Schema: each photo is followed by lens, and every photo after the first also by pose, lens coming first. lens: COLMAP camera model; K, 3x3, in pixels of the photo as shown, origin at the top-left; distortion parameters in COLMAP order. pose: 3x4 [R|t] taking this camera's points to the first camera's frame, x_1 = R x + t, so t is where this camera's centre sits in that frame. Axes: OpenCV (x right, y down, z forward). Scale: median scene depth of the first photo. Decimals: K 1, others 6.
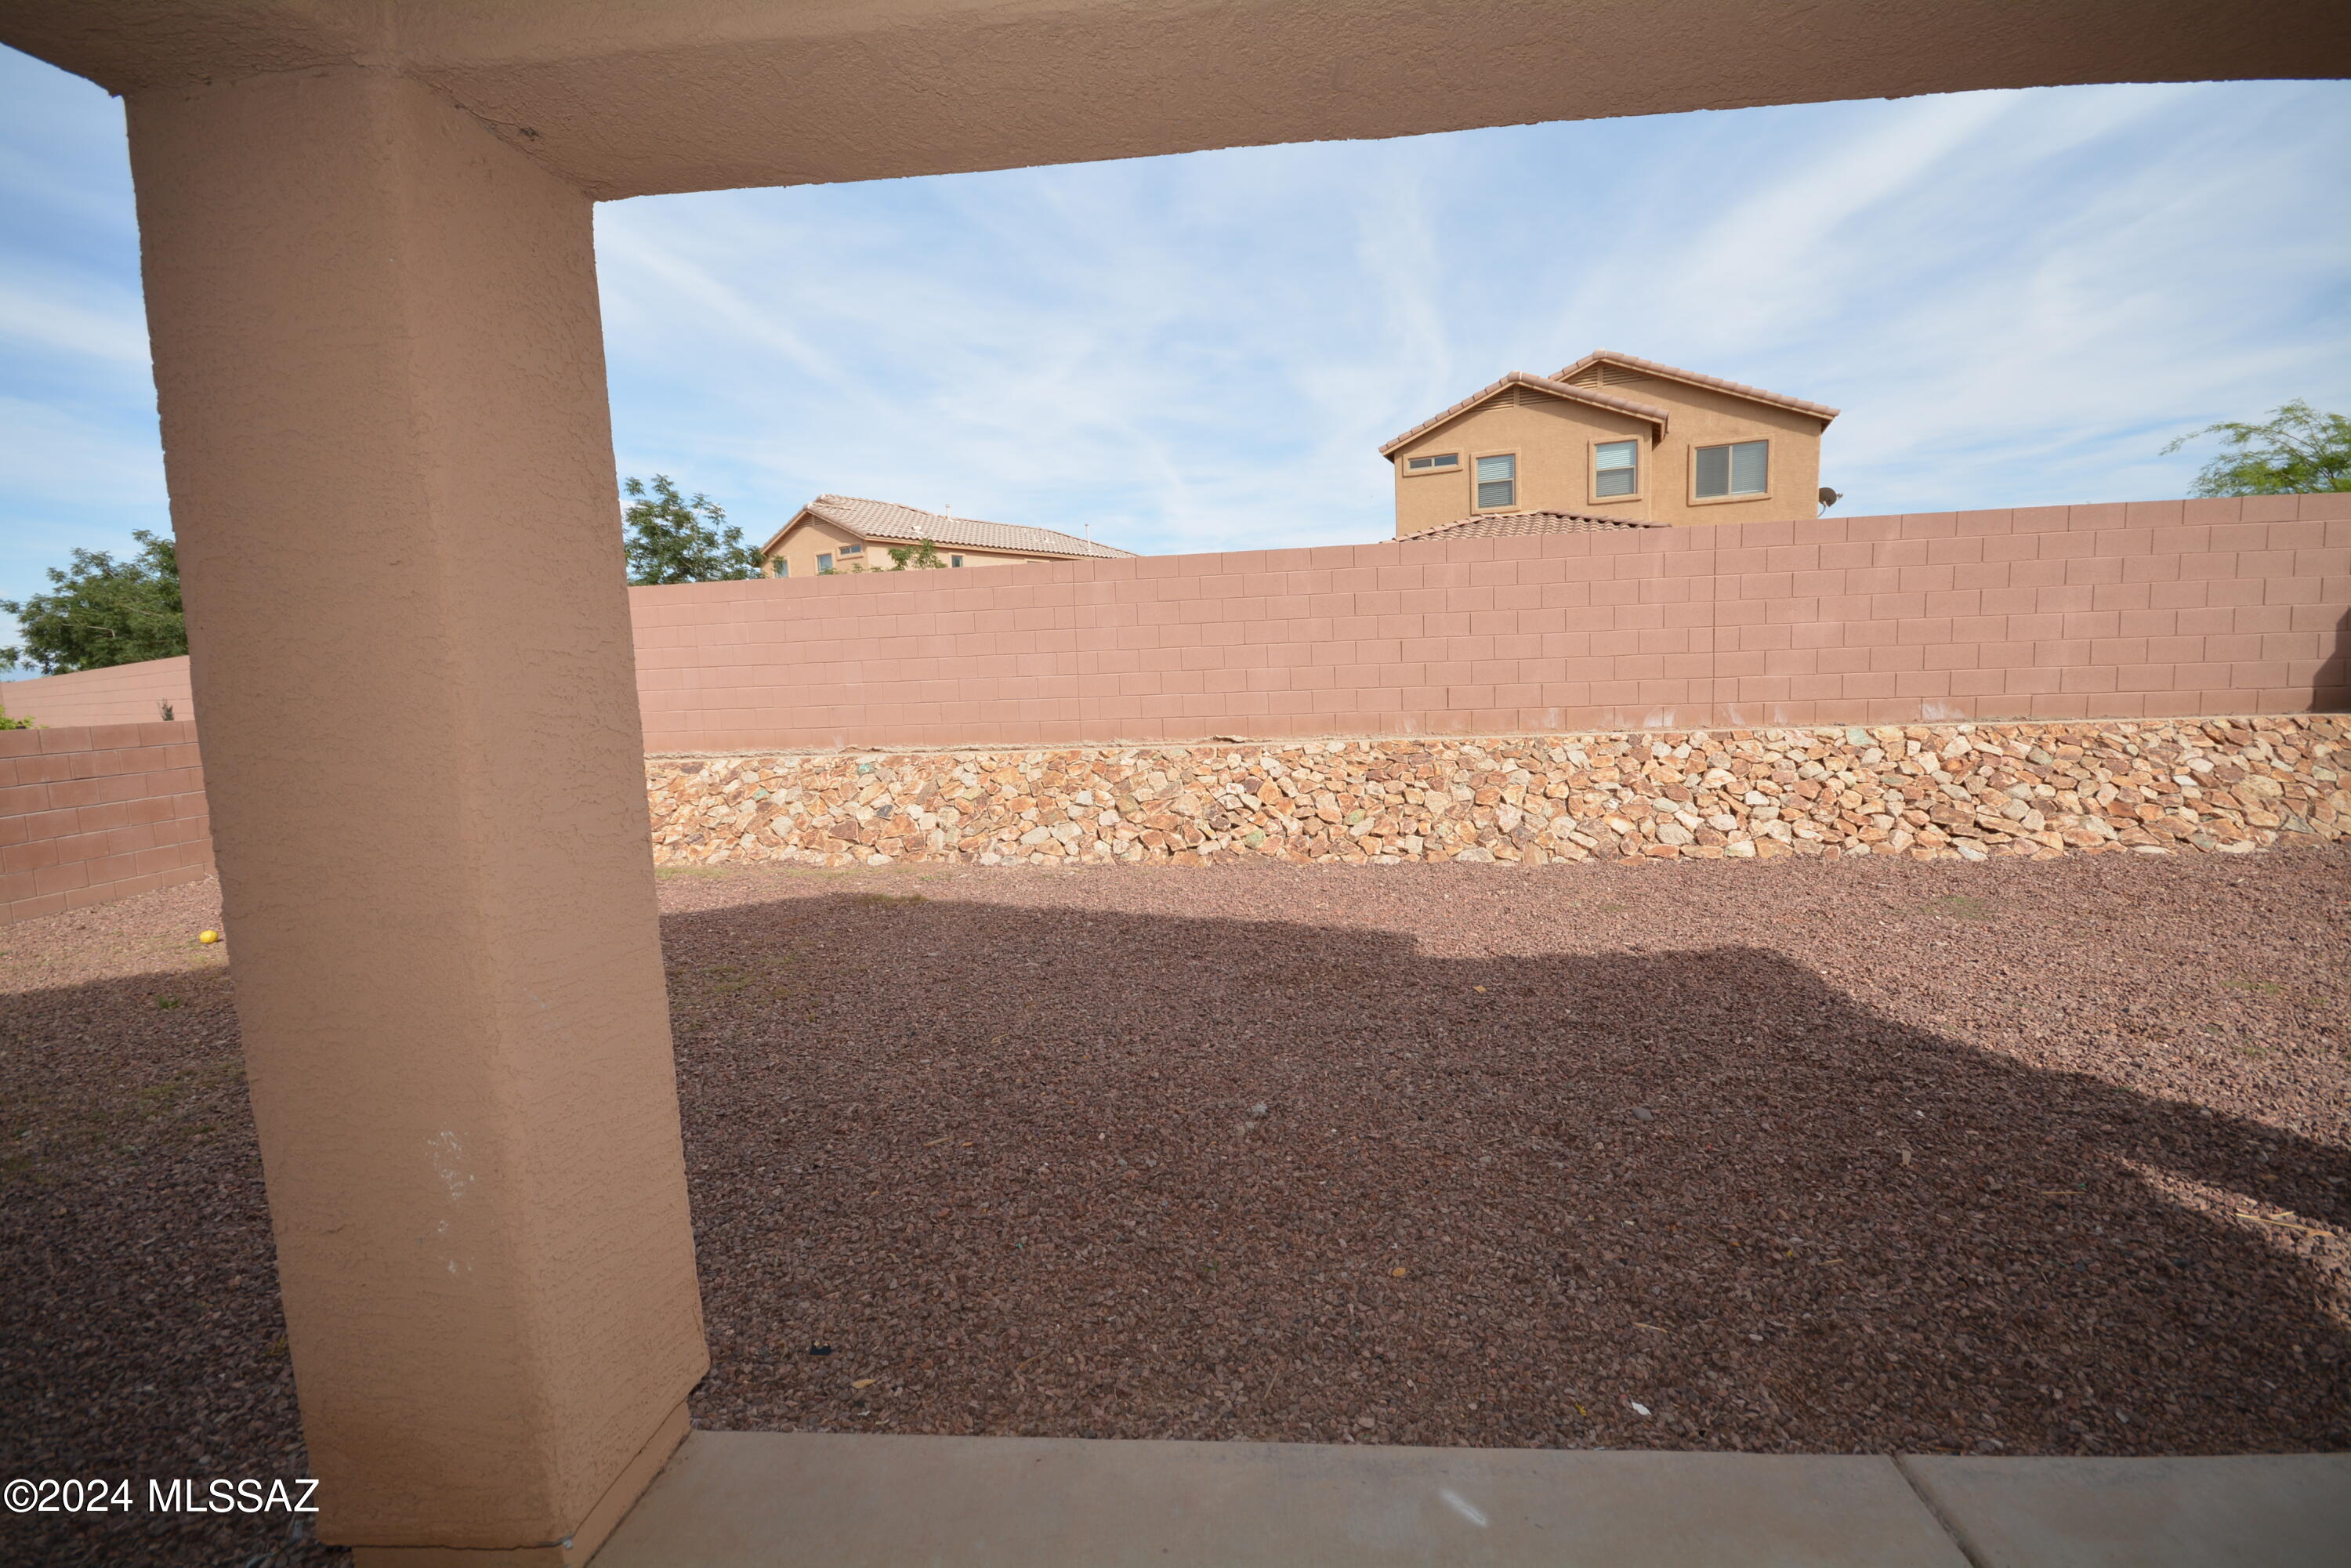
lens RADIAL K [[1026.9, 0, 1184.6], [0, 1026.9, 792.0], [0, 0, 1]] dist [0.005347, -0.010629]
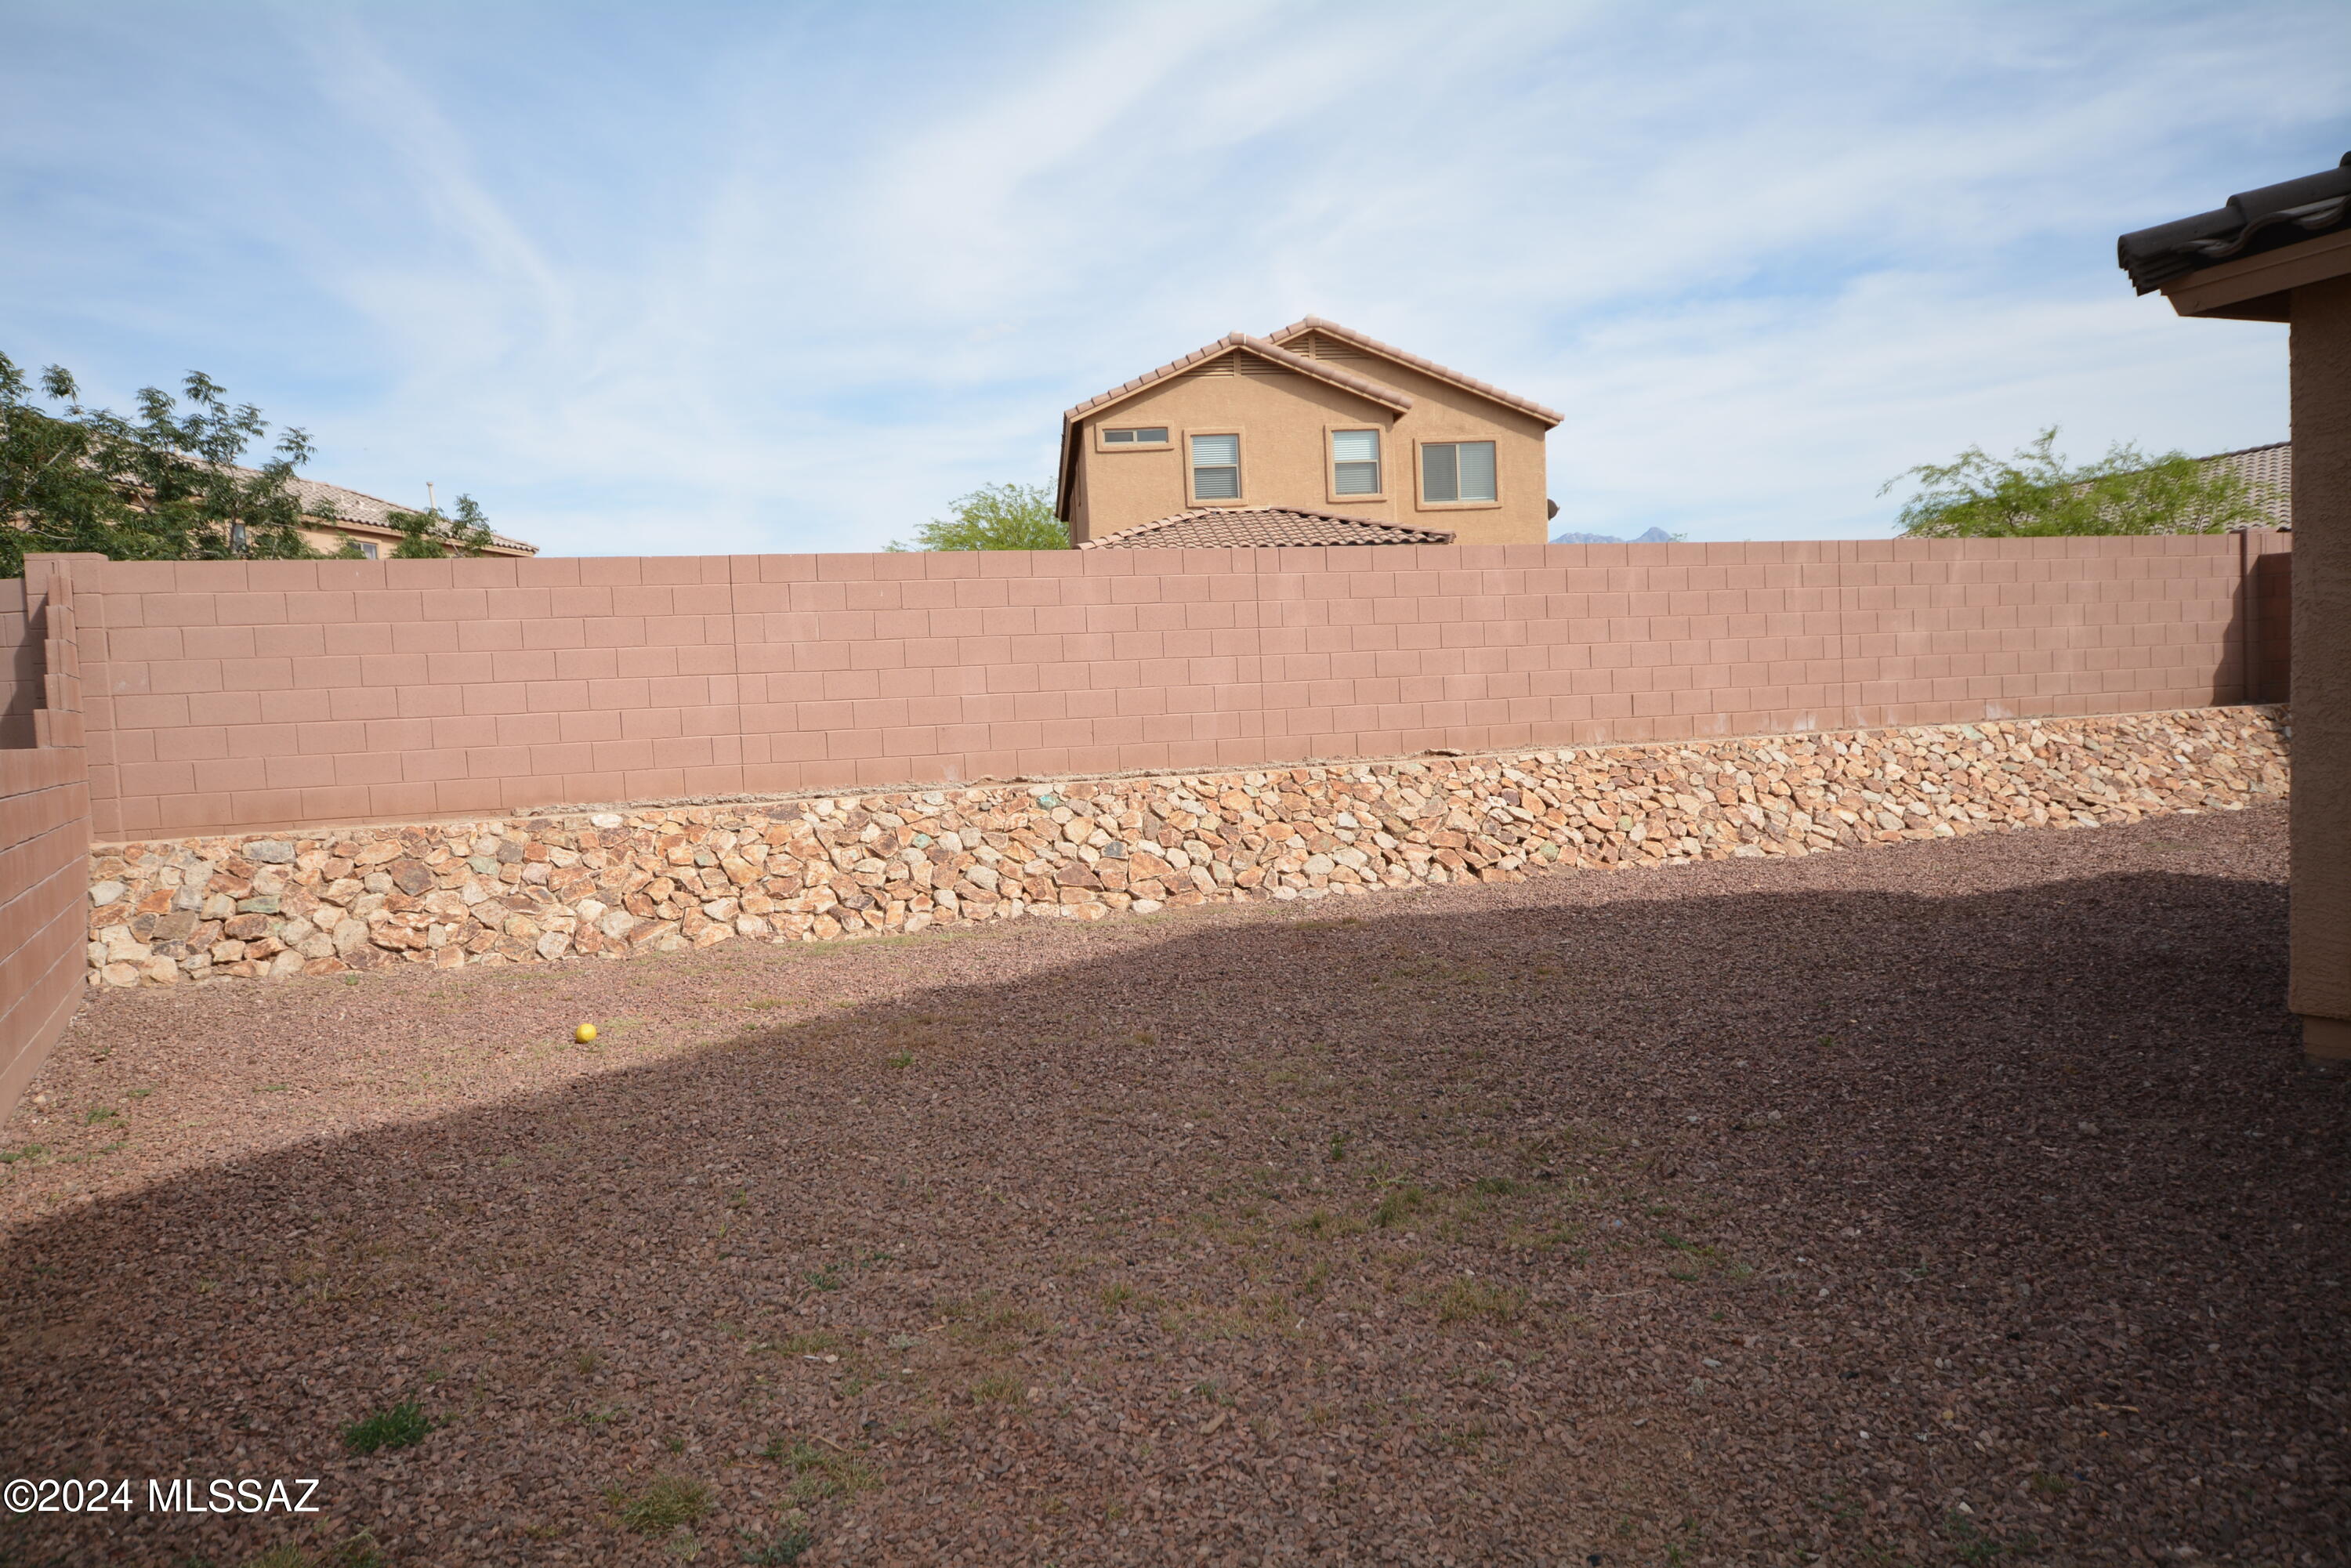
lens RADIAL K [[1645.6, 0, 1187.5], [0, 1645.6, 786.9], [0, 0, 1]] dist [-0.000884, 0.007253]
pose [[0.872795, -0.027756, 0.487297, -0.957751], [0.070394, 0.995102, -0.069401, 0.069444], [-0.482984, 0.094876, 0.870474, -0.146424]]
